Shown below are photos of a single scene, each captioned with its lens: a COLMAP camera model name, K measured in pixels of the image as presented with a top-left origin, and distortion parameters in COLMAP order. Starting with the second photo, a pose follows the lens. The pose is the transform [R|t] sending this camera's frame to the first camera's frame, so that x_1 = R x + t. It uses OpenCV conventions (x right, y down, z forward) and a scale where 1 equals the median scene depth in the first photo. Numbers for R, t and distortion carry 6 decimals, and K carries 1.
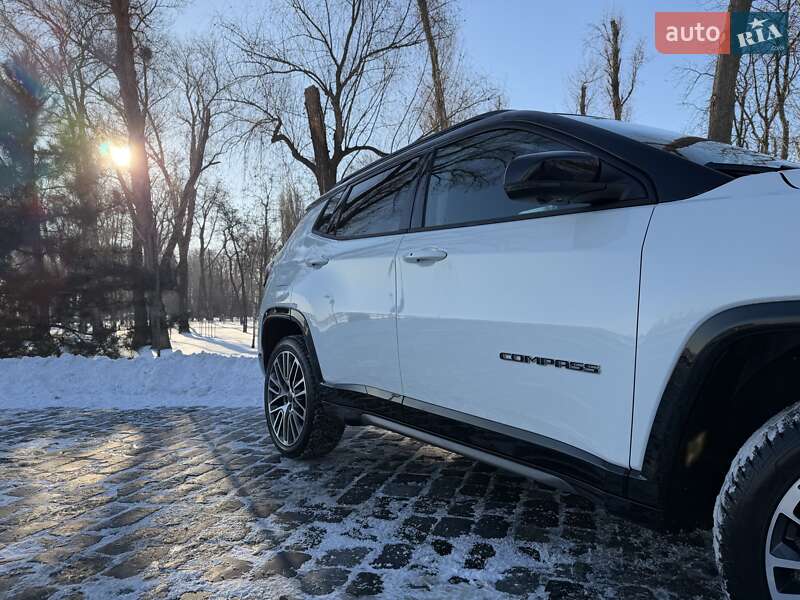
lens RADIAL K [[560.8, 0, 404.3], [0, 560.8, 302.4], [0, 0, 1]] dist [0.053258, -0.063218]
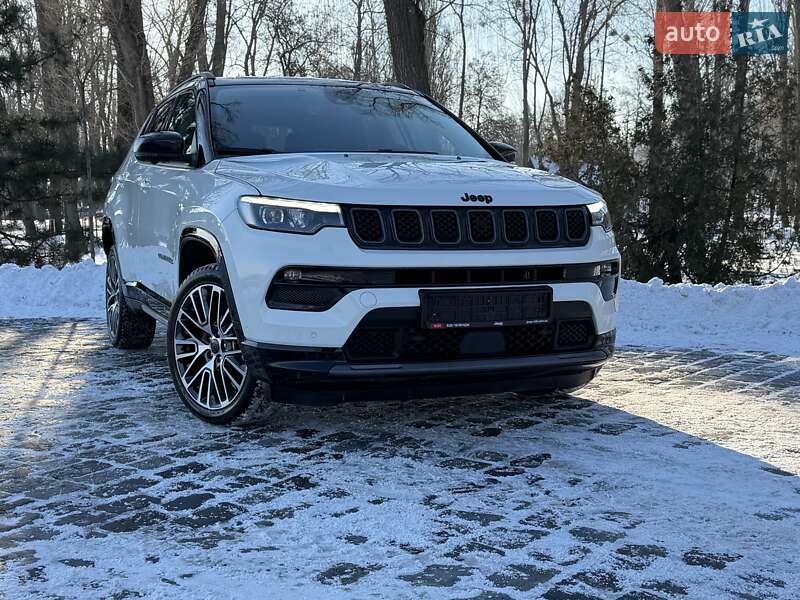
lens RADIAL K [[1086.1, 0, 407.3], [0, 1086.1, 301.0], [0, 0, 1]] dist [0.140963, -0.104242]
pose [[0.976772, 0.026268, -0.212663, 0.127835], [-0.003697, 0.994376, 0.105843, -0.008945], [0.214248, -0.102598, 0.971376, -0.156418]]
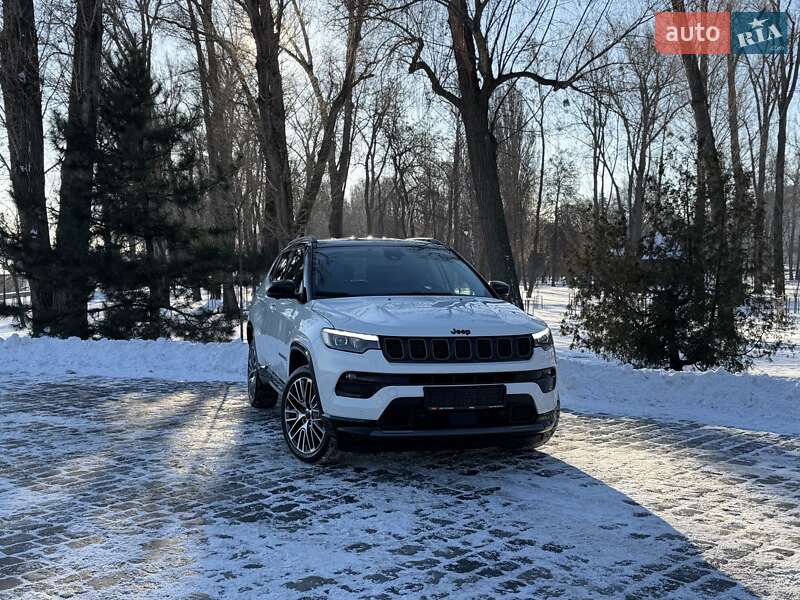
lens RADIAL K [[906.8, 0, 400.0], [0, 906.8, 300.4], [0, 0, 1]] dist [0.180036, -0.361378]
pose [[0.947507, 0.023829, -0.318846, 0.168762], [-0.008251, 0.998709, 0.050120, -0.030183], [0.319629, -0.044858, 0.946480, -0.228812]]
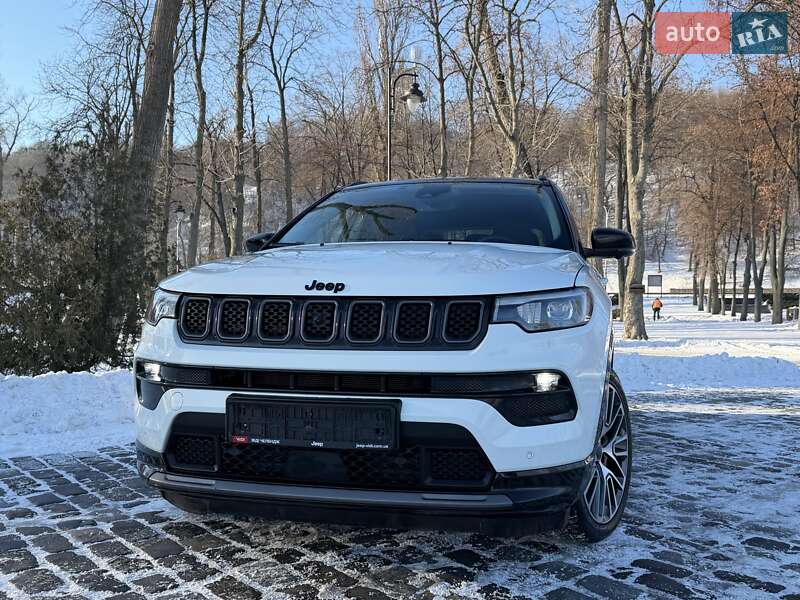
lens RADIAL K [[775.0, 0, 413.5], [0, 775.0, 312.9], [0, 0, 1]] dist [0.066360, -0.120214]
pose [[0.653426, 0.019165, -0.756748, 0.194825], [0.001197, 0.999652, 0.026350, -0.005689], [0.756989, -0.018124, 0.653176, -0.024645]]
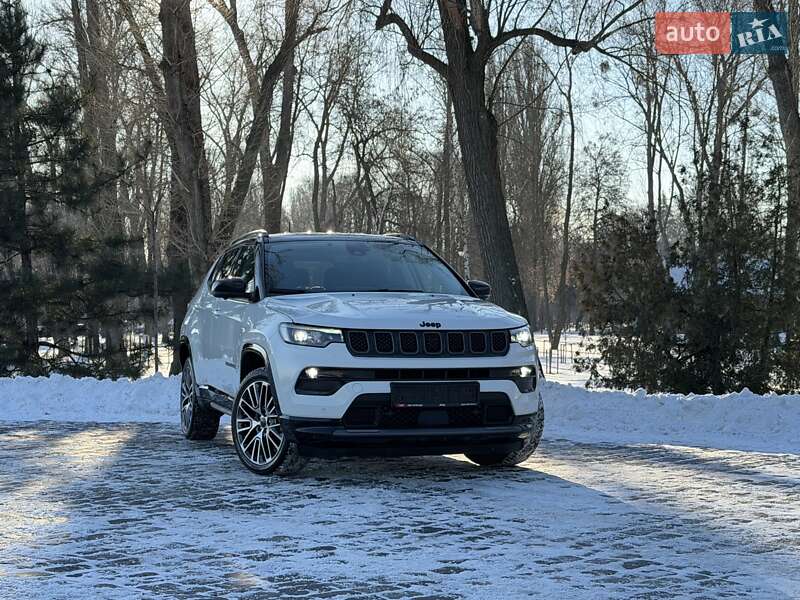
lens RADIAL K [[1374.4, 0, 400.0], [0, 1374.4, 300.0], [0, 0, 1]] dist [0.136405, 0.066436]
pose [[0.955324, 0.005268, -0.295514, 0.205149], [-0.003775, 0.999977, 0.005623, -0.015865], [0.295537, -0.004256, 0.955322, -0.335944]]
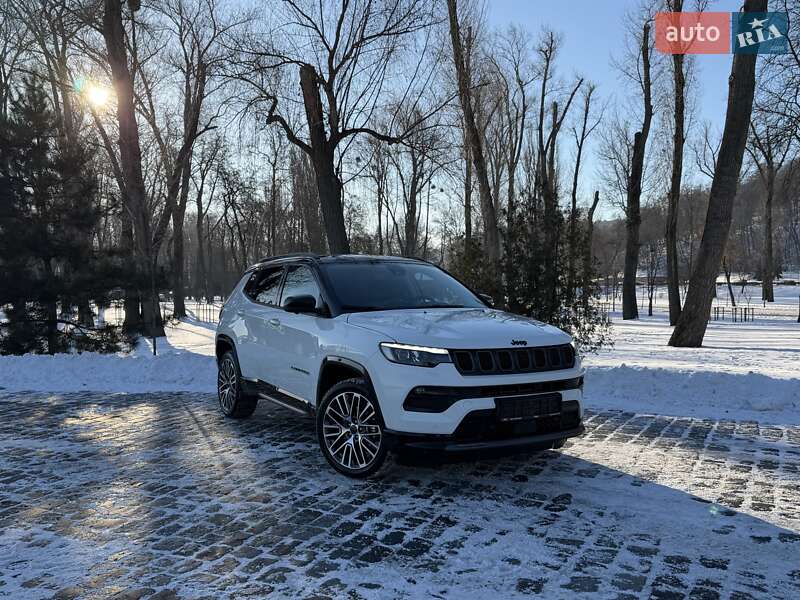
lens RADIAL K [[696.8, 0, 400.3], [0, 696.8, 299.4], [0, 0, 1]] dist [0.162279, -0.315962]
pose [[0.997578, 0.007825, -0.069109, 0.075120], [-0.005570, 0.999447, 0.032769, -0.027479], [0.069327, -0.032304, 0.997071, -0.182332]]
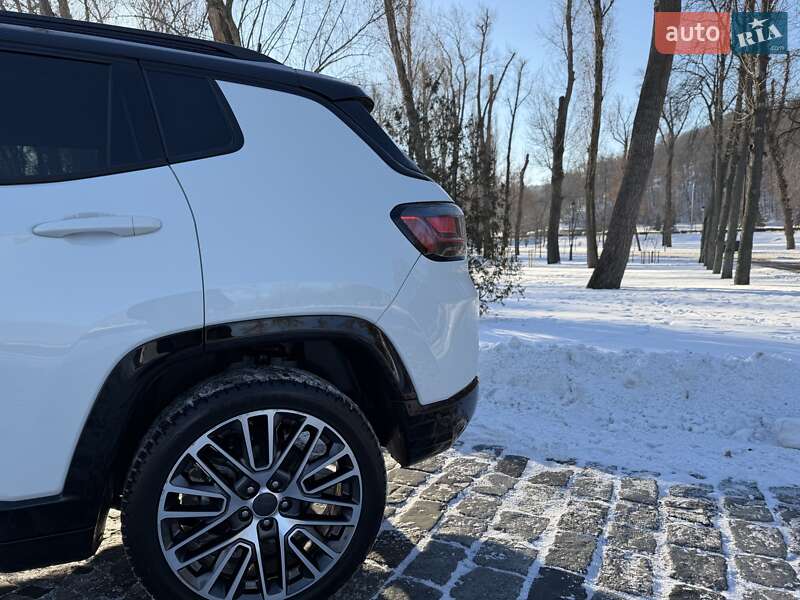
lens RADIAL K [[561.8, 0, 395.0], [0, 561.8, 302.3], [0, 0, 1]] dist [0.053239, -0.088788]
pose [[0.999483, -0.005149, -0.031748, 0.143106], [0.009014, 0.992388, 0.122822, -0.010524], [0.030874, -0.123044, 0.991921, 0.055150]]
